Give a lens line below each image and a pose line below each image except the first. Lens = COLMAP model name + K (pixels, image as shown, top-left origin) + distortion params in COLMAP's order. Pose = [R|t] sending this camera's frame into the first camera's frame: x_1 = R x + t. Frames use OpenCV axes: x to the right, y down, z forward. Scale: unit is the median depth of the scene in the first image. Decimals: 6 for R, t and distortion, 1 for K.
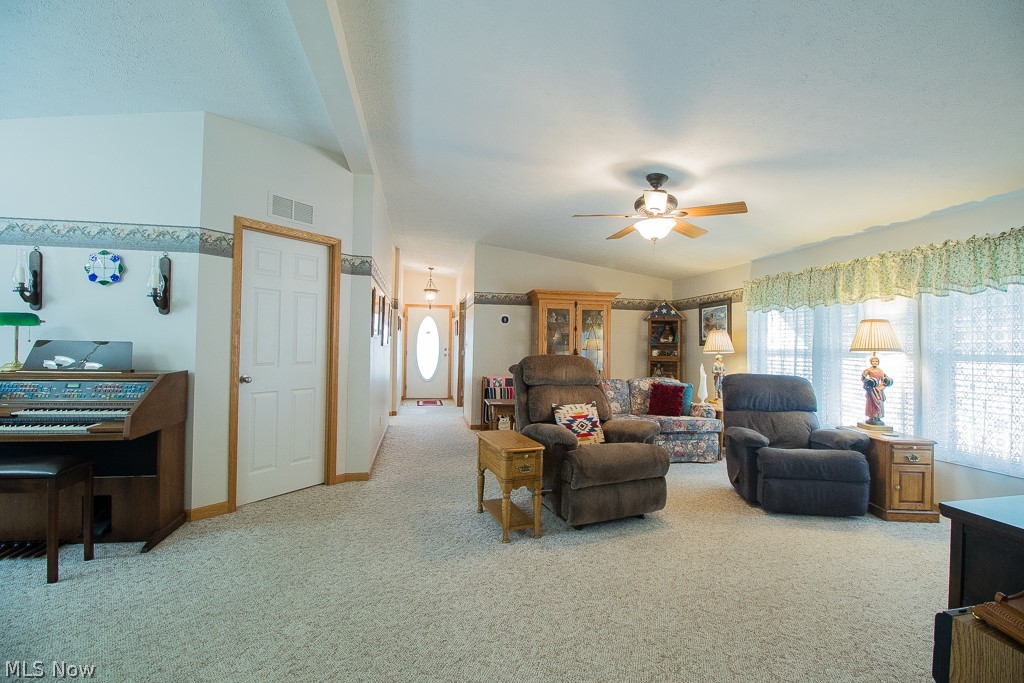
lens RADIAL K [[477.3, 0, 514.9], [0, 477.3, 335.9], [0, 0, 1]] dist [0.001886, -0.011426]
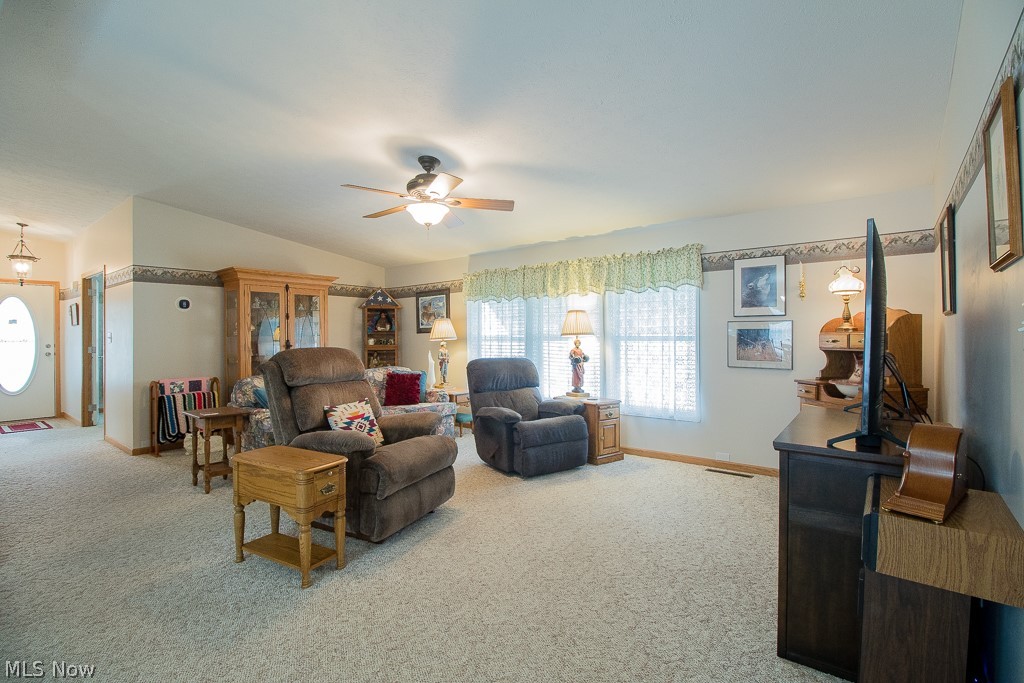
lens RADIAL K [[477.3, 0, 520.3], [0, 477.3, 334.9], [0, 0, 1]] dist [0.001886, -0.011426]
pose [[0.759025, -0.021543, 0.650705, -0.205256], [0.006307, 0.999649, 0.025739, -0.002446], [-0.651031, -0.015433, 0.758894, 0.141540]]
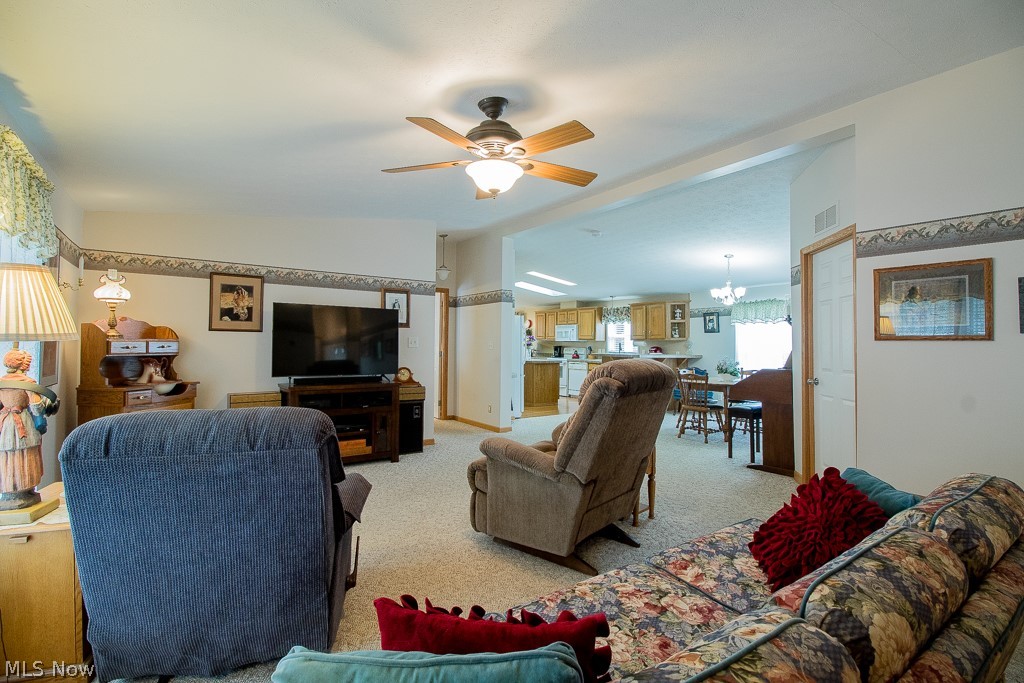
lens RADIAL K [[477.3, 0, 518.0], [0, 477.3, 341.5], [0, 0, 1]] dist [0.001886, -0.011426]
pose [[-0.917361, -0.030325, -0.396901, 0.548223], [-0.018057, 0.999238, -0.034610, 0.045283], [0.397648, -0.024583, -0.917209, 1.699471]]
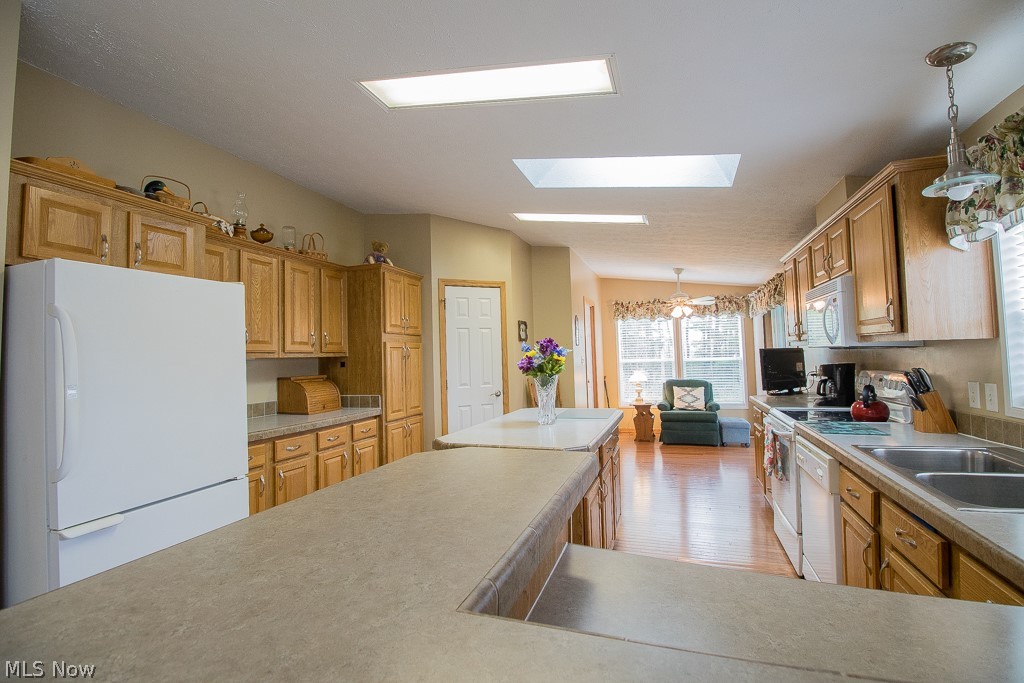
lens RADIAL K [[477.3, 0, 515.9], [0, 477.3, 342.1], [0, 0, 1]] dist [0.001886, -0.011426]
pose [[-0.859413, 0.016736, 0.511008, -0.934860], [-0.006555, 0.999021, -0.043743, -0.041594], [-0.511240, -0.040943, -0.858462, -0.075898]]
